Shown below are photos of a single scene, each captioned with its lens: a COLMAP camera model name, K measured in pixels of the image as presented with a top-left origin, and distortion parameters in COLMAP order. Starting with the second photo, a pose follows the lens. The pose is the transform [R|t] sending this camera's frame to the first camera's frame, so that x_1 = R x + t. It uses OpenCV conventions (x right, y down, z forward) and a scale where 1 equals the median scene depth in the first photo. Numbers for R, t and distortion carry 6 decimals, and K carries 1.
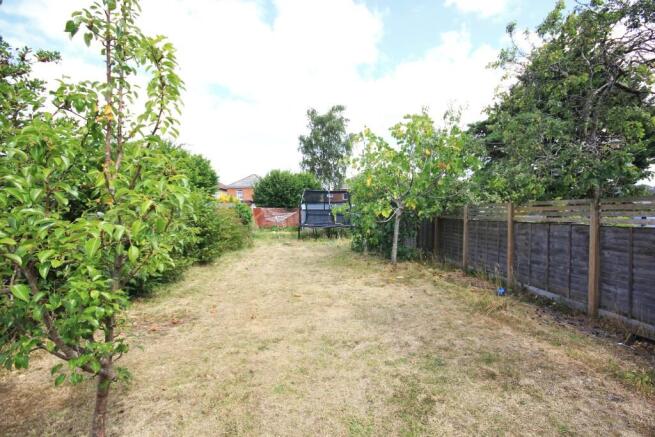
lens RADIAL K [[296.8, 0, 327.5], [0, 296.8, 218.5], [0, 0, 1]] dist [0.002210, -0.005896]
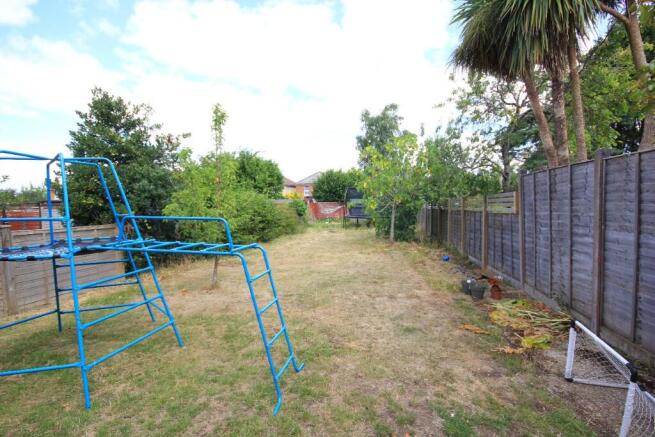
lens RADIAL K [[296.8, 0, 327.5], [0, 296.8, 218.5], [0, 0, 1]] dist [0.002210, -0.005896]
pose [[0.971583, -0.000034, -0.236698, 0.089059], [0.005137, 0.999768, 0.020939, 0.003458], [0.236642, -0.021560, 0.971358, -0.136177]]
